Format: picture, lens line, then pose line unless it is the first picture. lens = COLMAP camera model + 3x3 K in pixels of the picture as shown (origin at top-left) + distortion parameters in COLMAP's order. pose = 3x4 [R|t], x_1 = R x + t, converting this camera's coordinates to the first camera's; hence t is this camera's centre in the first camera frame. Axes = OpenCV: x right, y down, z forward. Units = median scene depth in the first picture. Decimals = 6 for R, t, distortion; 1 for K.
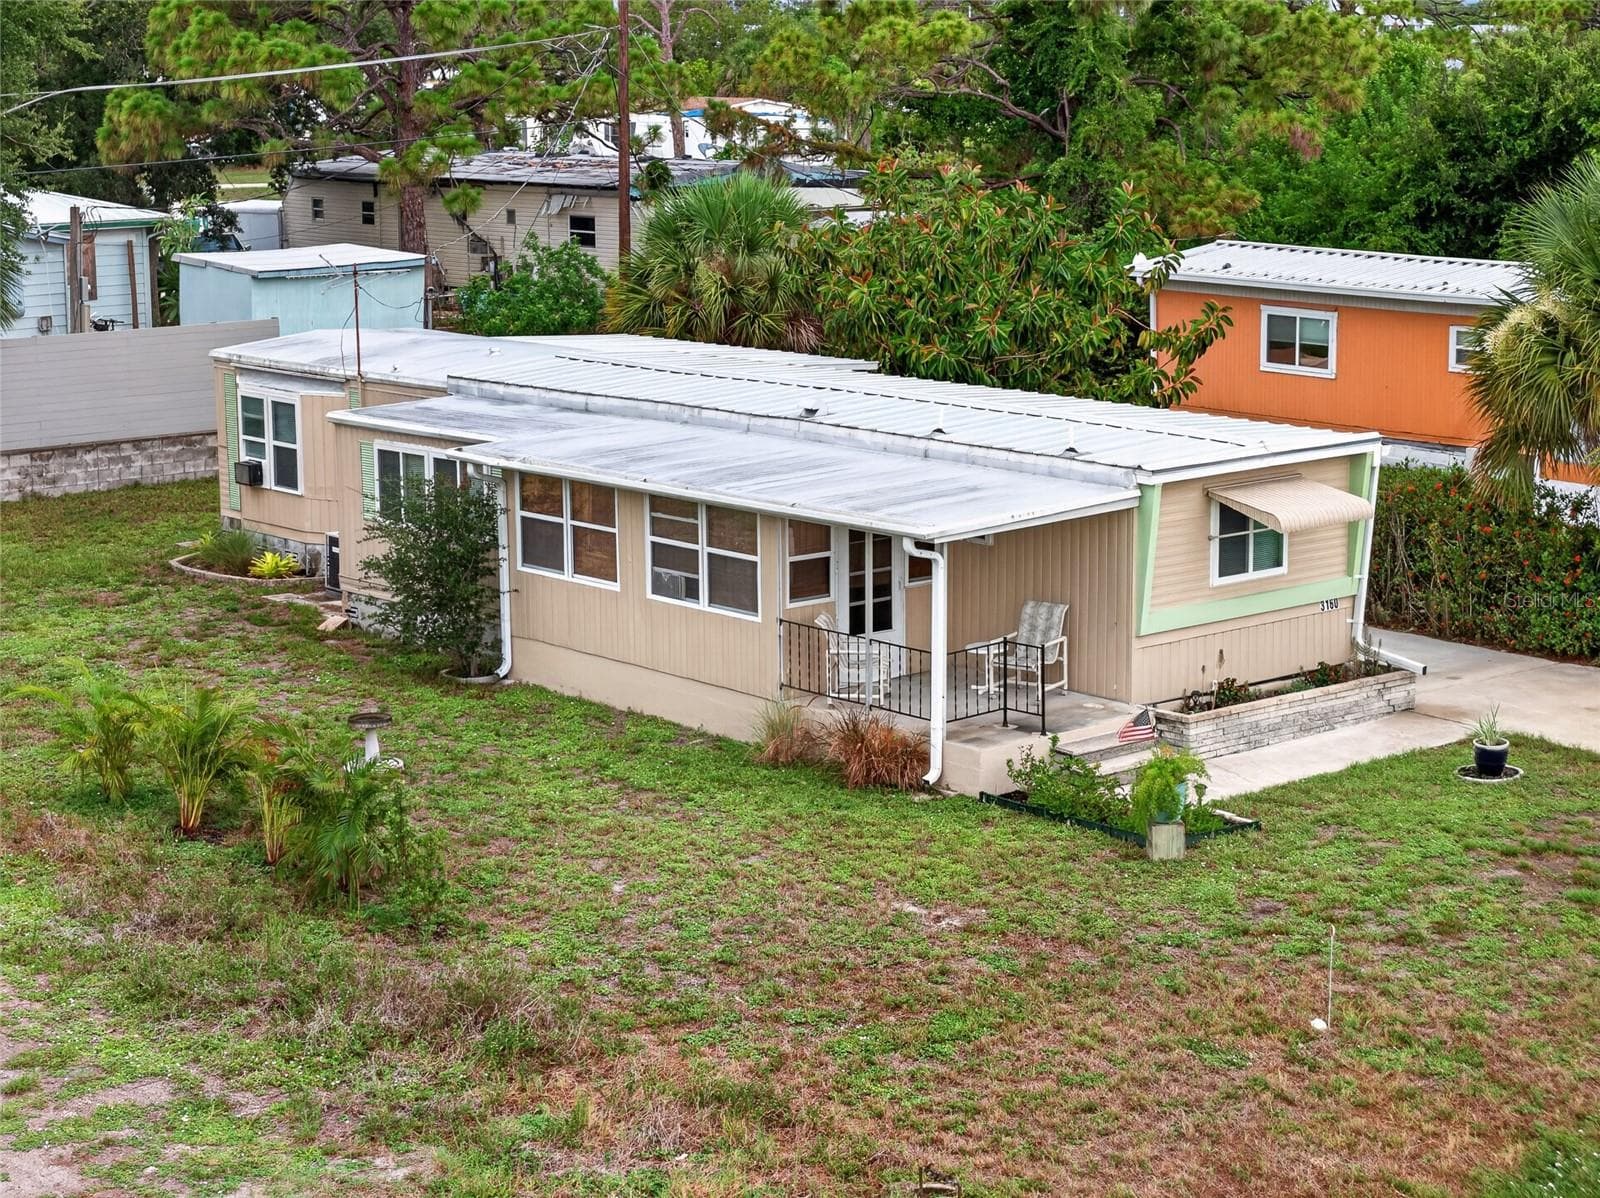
lens RADIAL K [[3086.6, 0, 800.0], [0, 3086.6, 599.0], [0, 0, 1]] dist [-0.128012, 0.191407]
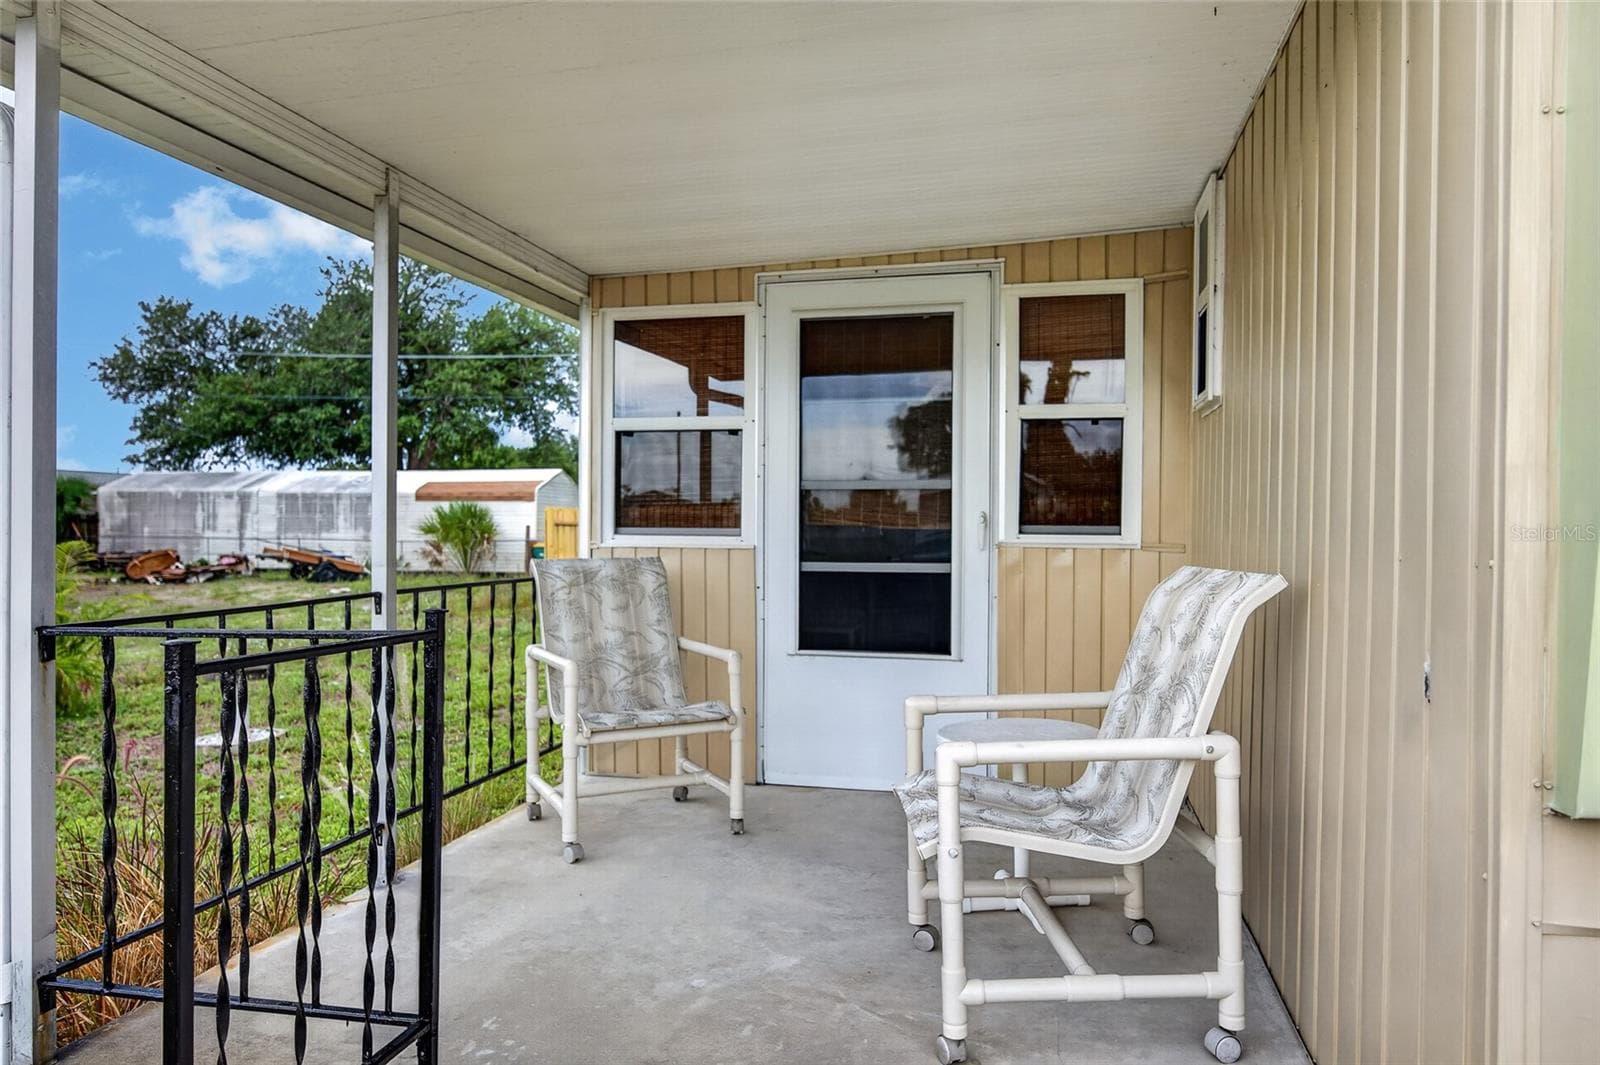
lens RADIAL K [[1032.8, 0, 800.0], [0, 1032.8, 532.5], [0, 0, 1]] dist [-0.045099, 0.000605]
pose [[0.569402, 0.015555, -0.821912, 0.121417], [-0.159404, 0.982933, -0.091829, 0.009911], [0.806456, 0.183304, 0.562164, 0.940853]]
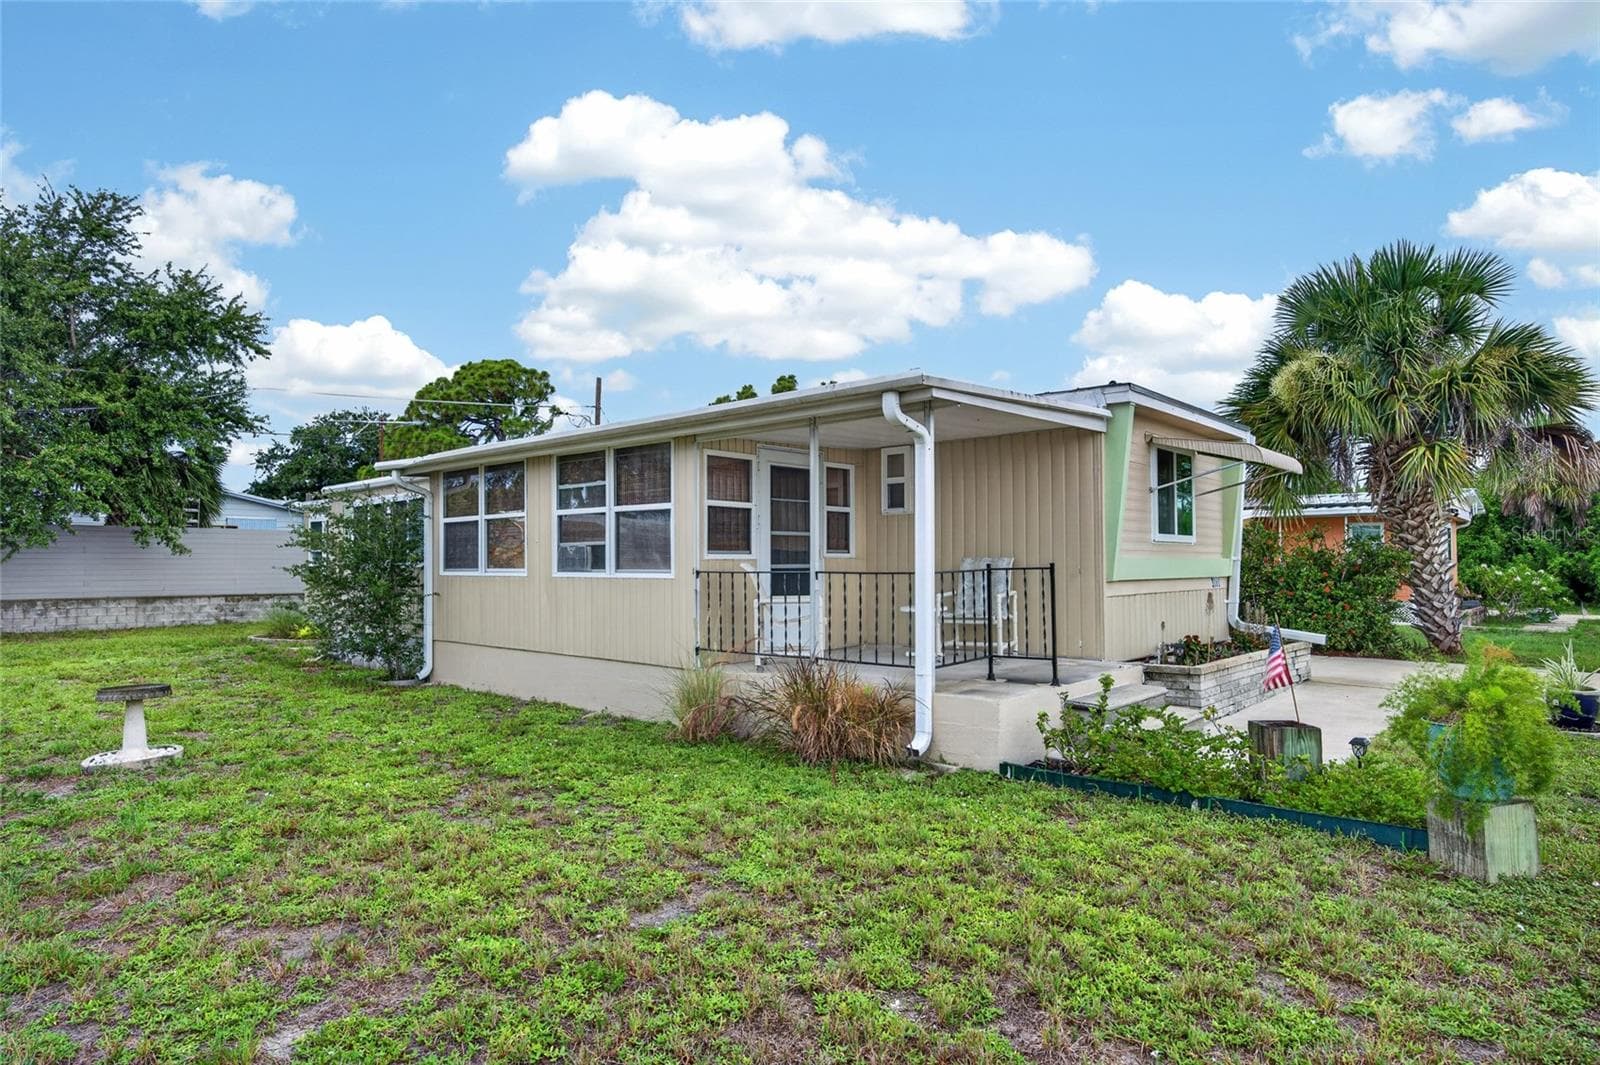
lens RADIAL K [[906.9, 0, 800.0], [0, 906.9, 532.5], [0, 0, 1]] dist [-0.005605, -0.001000]
pose [[0.990299, 0.008157, 0.138713, -0.013098], [0.022204, 0.976159, -0.215919, 0.051271], [-0.137167, 0.216905, 0.966508, 0.747500]]
